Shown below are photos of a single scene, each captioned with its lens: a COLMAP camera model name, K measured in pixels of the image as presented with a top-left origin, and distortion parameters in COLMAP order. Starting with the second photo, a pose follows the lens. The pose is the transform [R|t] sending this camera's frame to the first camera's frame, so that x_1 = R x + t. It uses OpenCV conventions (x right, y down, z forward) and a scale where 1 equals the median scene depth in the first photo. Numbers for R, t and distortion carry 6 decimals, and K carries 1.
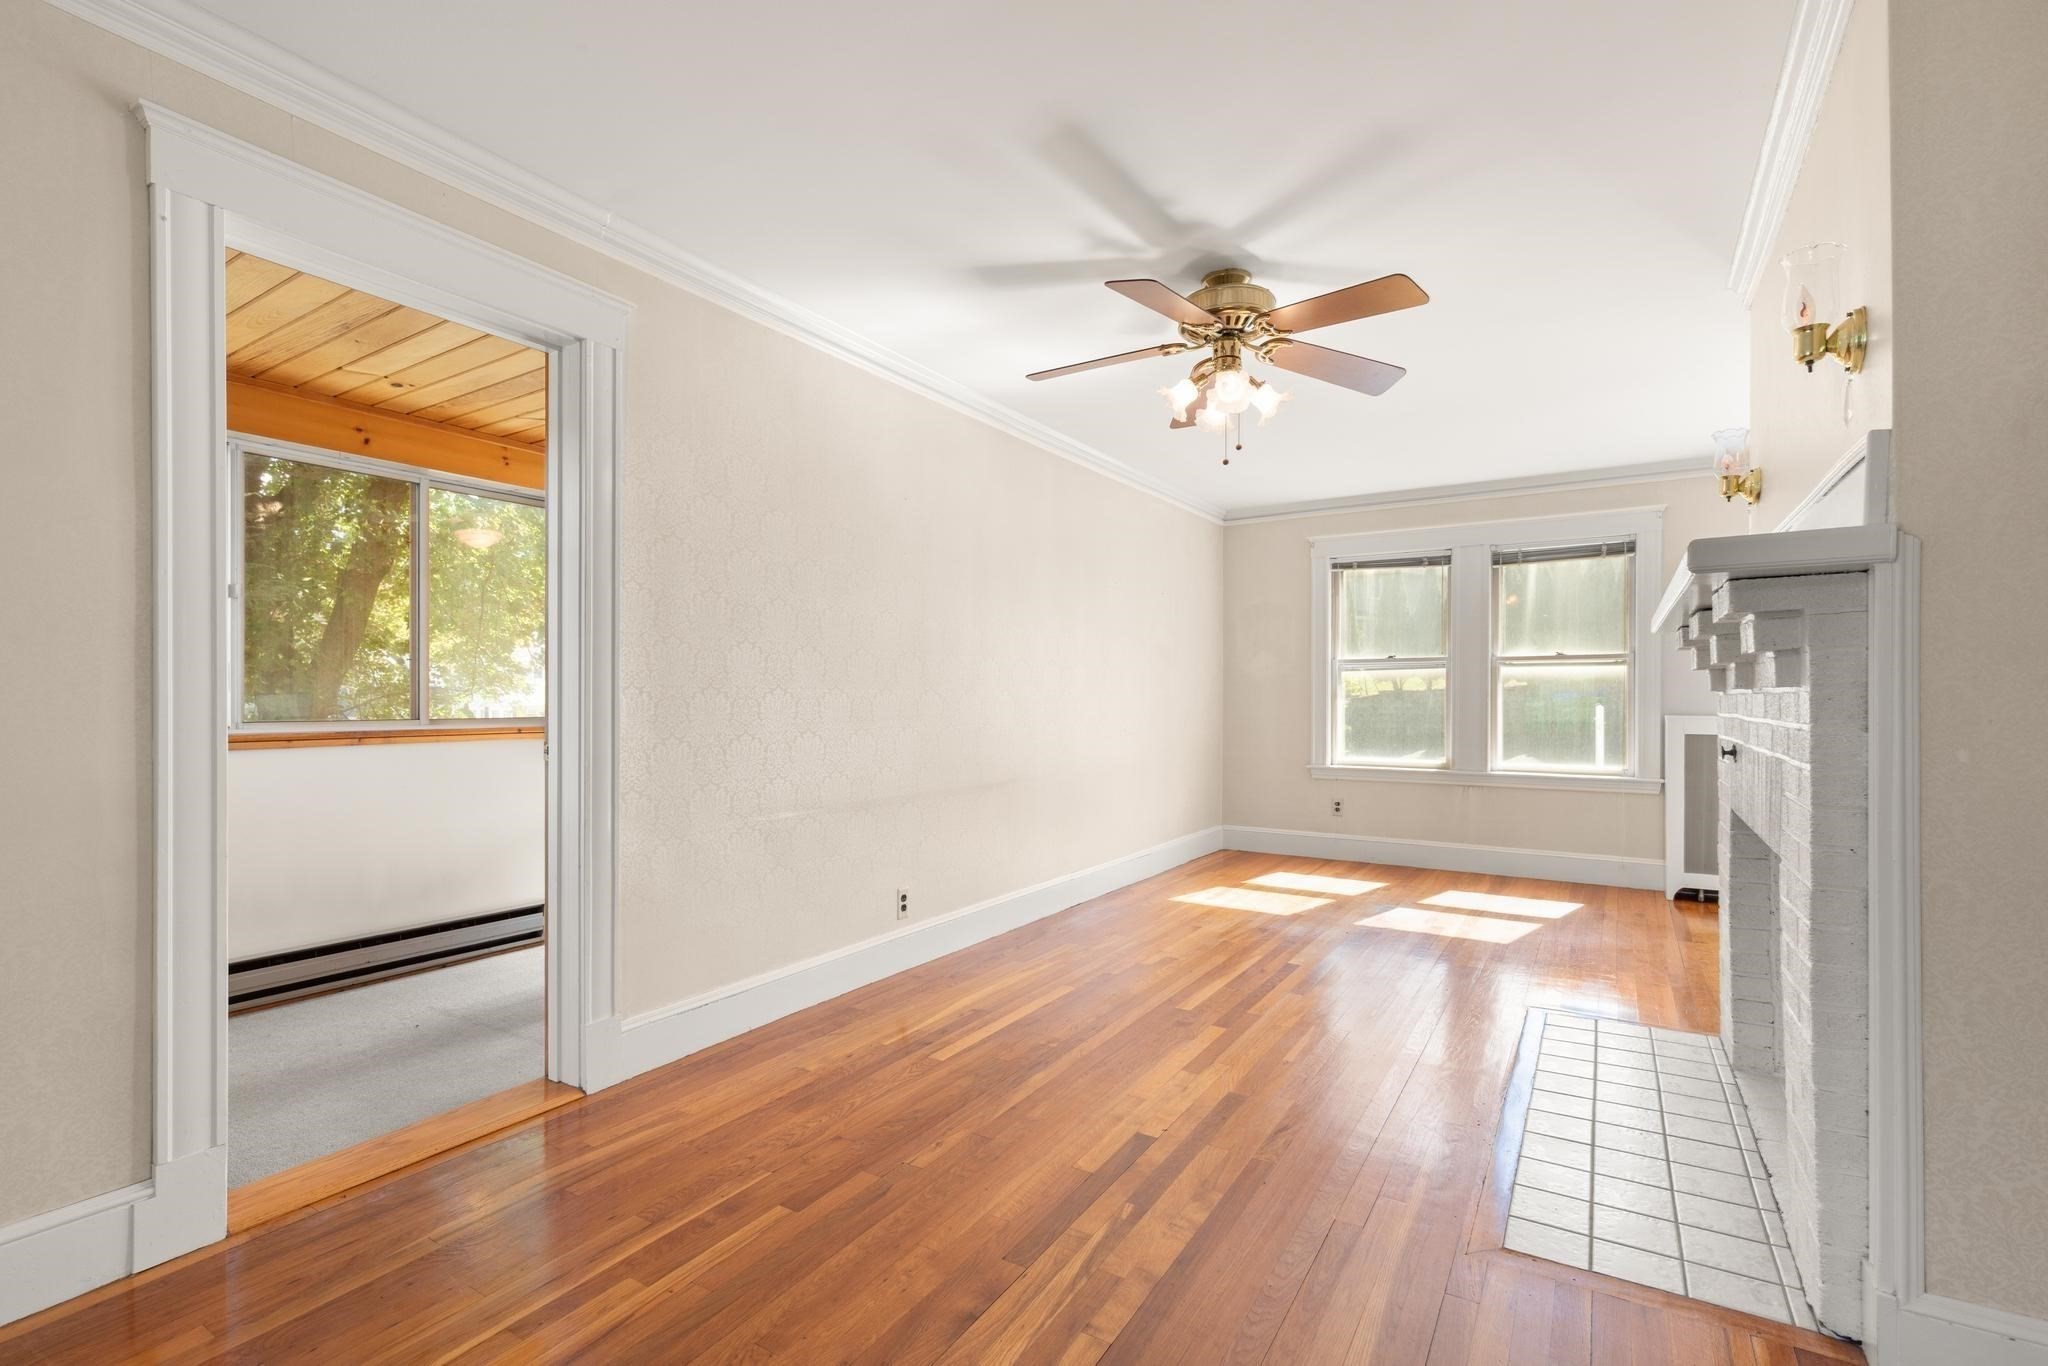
lens RADIAL K [[932.9, 0, 1036.7], [0, 932.9, 703.3], [0, 0, 1]] dist [0.009695, -0.002913]
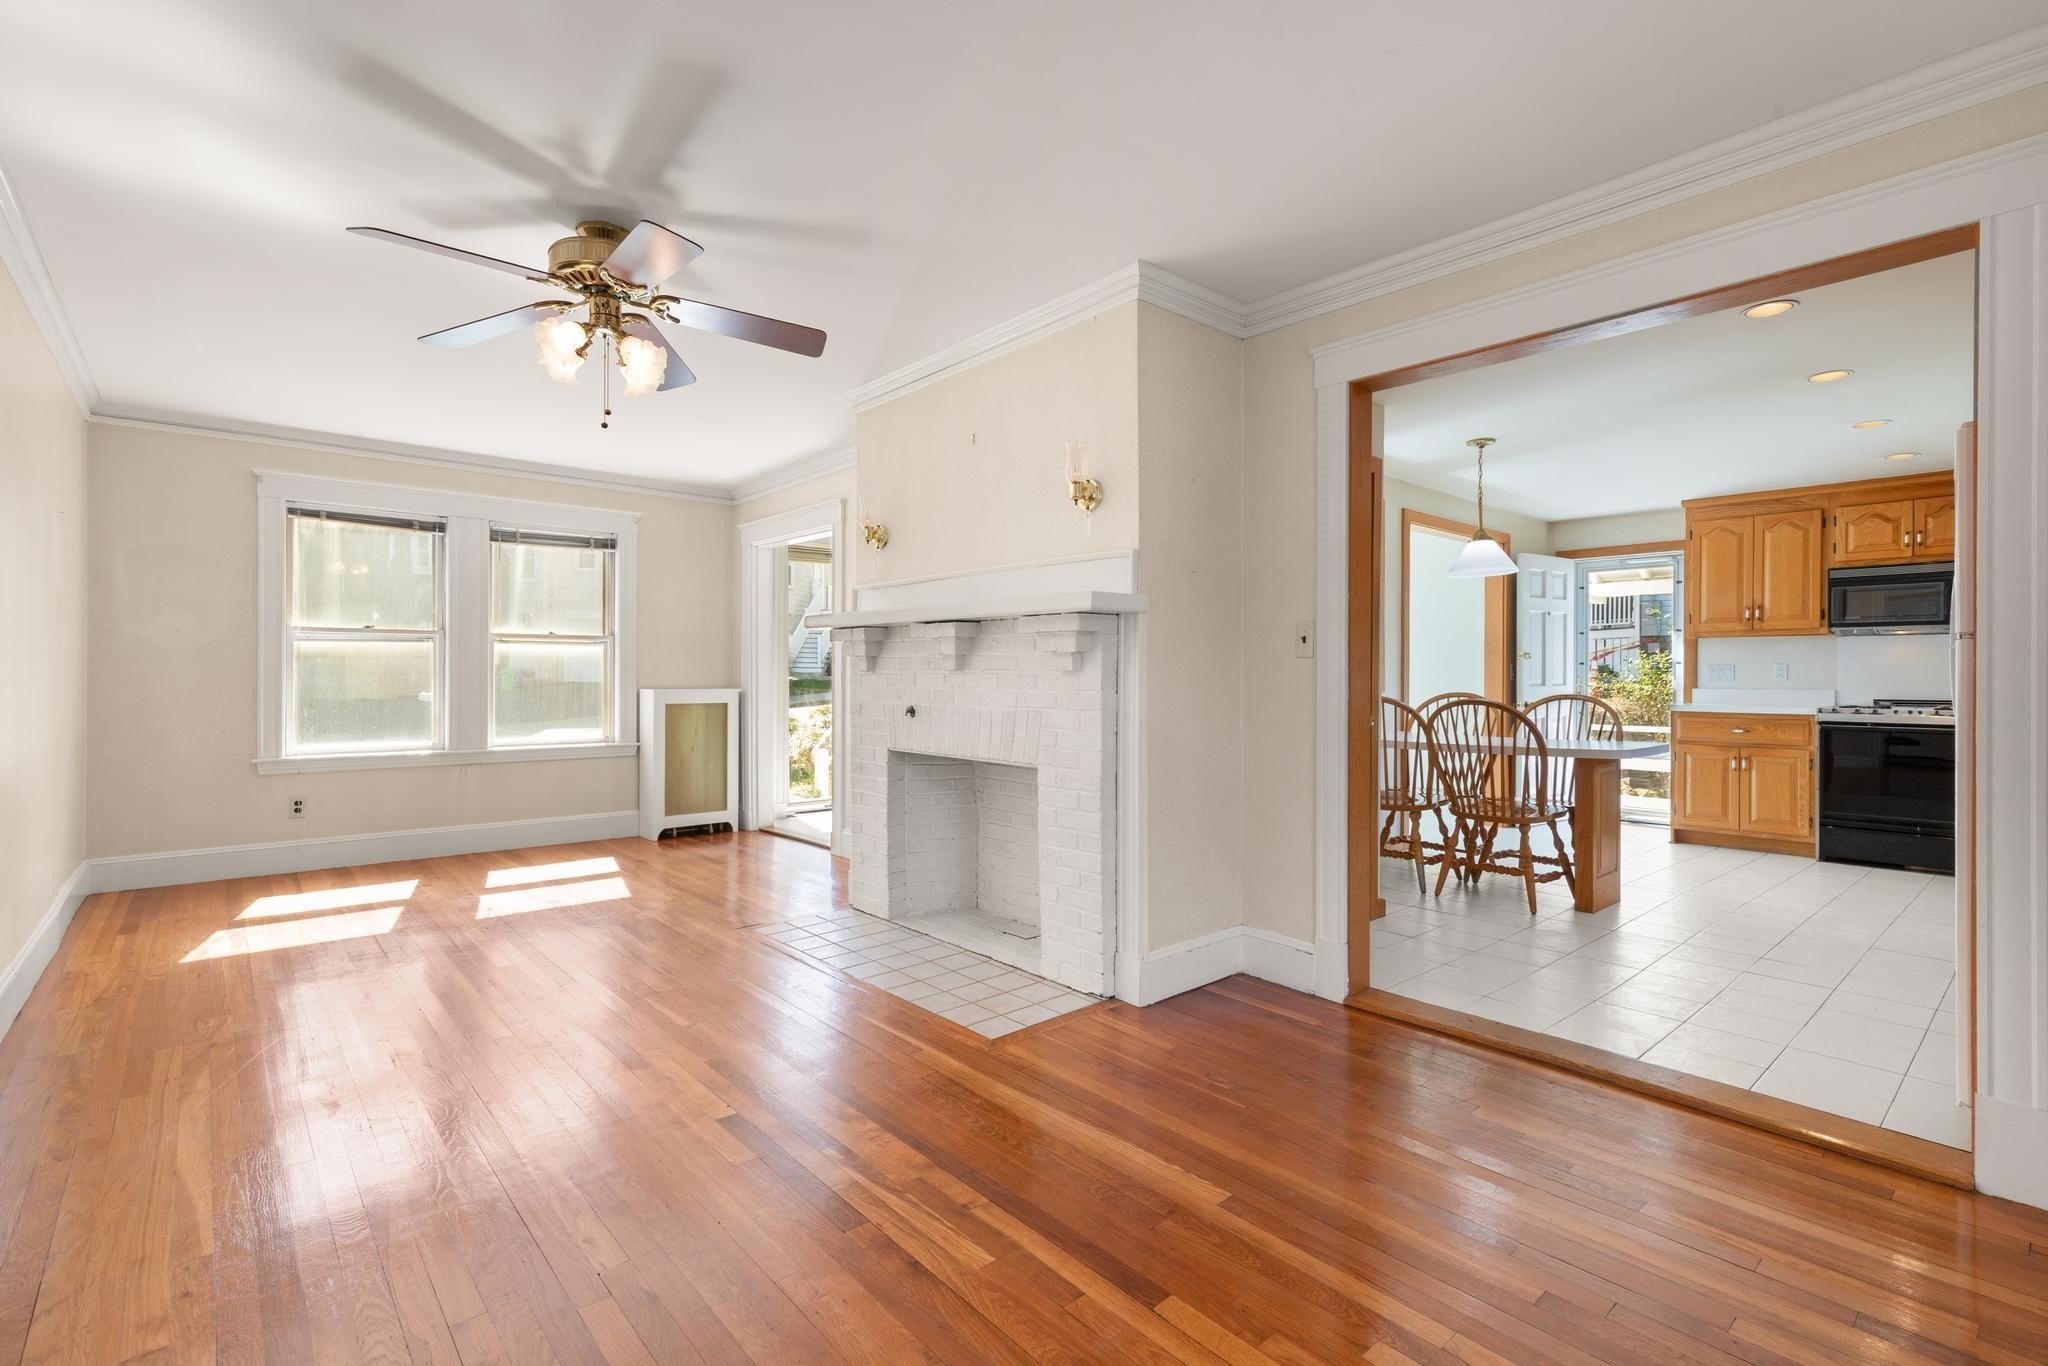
lens RADIAL K [[932.9, 0, 1020.4], [0, 932.9, 671.9], [0, 0, 1]] dist [0.009695, -0.002913]
pose [[0.295847, 0.006128, 0.955216, -0.317244], [0.001608, 0.999975, -0.006913, -0.000091], [-0.955234, 0.003581, 0.295830, 0.174882]]
